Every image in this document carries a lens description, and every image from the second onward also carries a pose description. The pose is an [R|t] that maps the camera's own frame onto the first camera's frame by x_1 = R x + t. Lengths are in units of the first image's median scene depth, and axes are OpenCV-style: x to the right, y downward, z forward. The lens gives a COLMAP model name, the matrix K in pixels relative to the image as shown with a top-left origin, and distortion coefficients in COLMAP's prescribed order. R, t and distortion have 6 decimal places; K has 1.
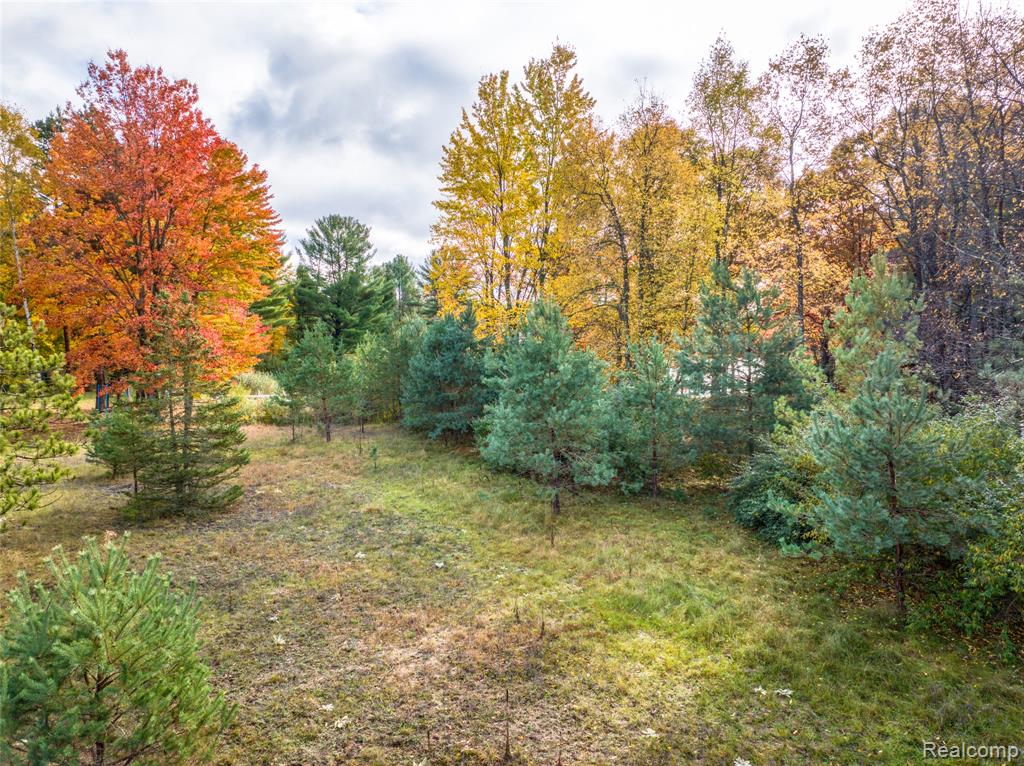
lens RADIAL K [[853.3, 0, 512.0], [0, 853.3, 383.0], [0, 0, 1]] dist [0.205163, 0.001156]
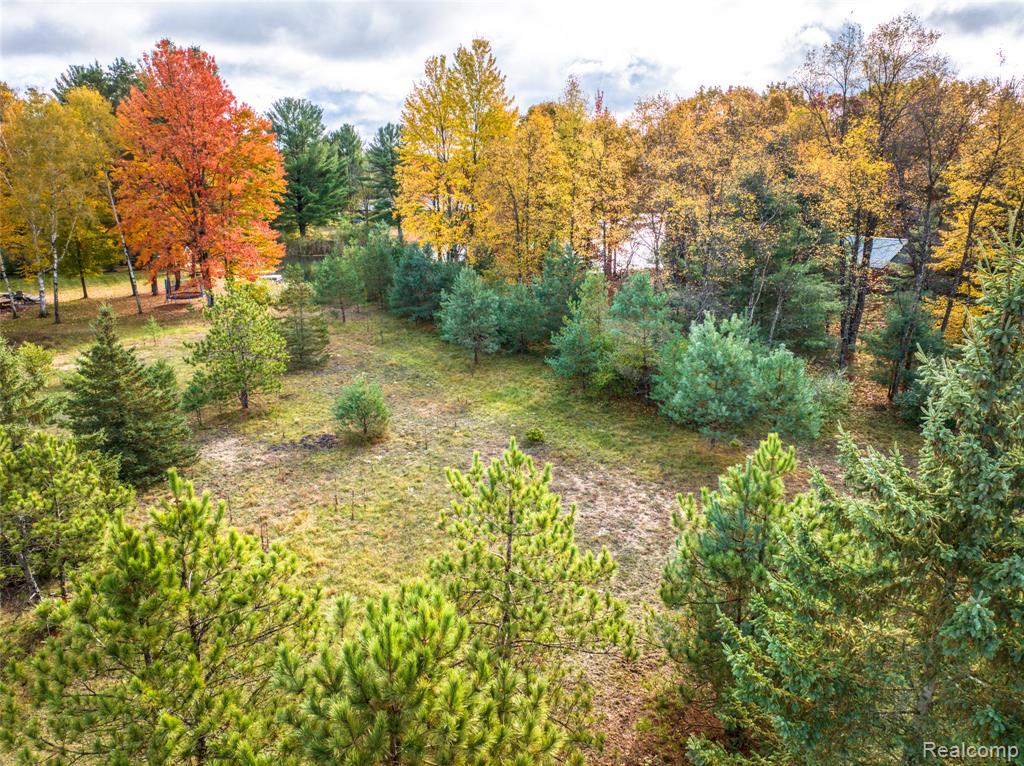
lens RADIAL K [[853.3, 0, 512.0], [0, 853.3, 383.0], [0, 0, 1]] dist [0.205163, 0.001156]
pose [[0.997700, -0.028829, 0.061346, 0.003299], [0.017271, 0.983294, 0.181203, -0.087227], [-0.065545, -0.179727, 0.981530, -0.521906]]
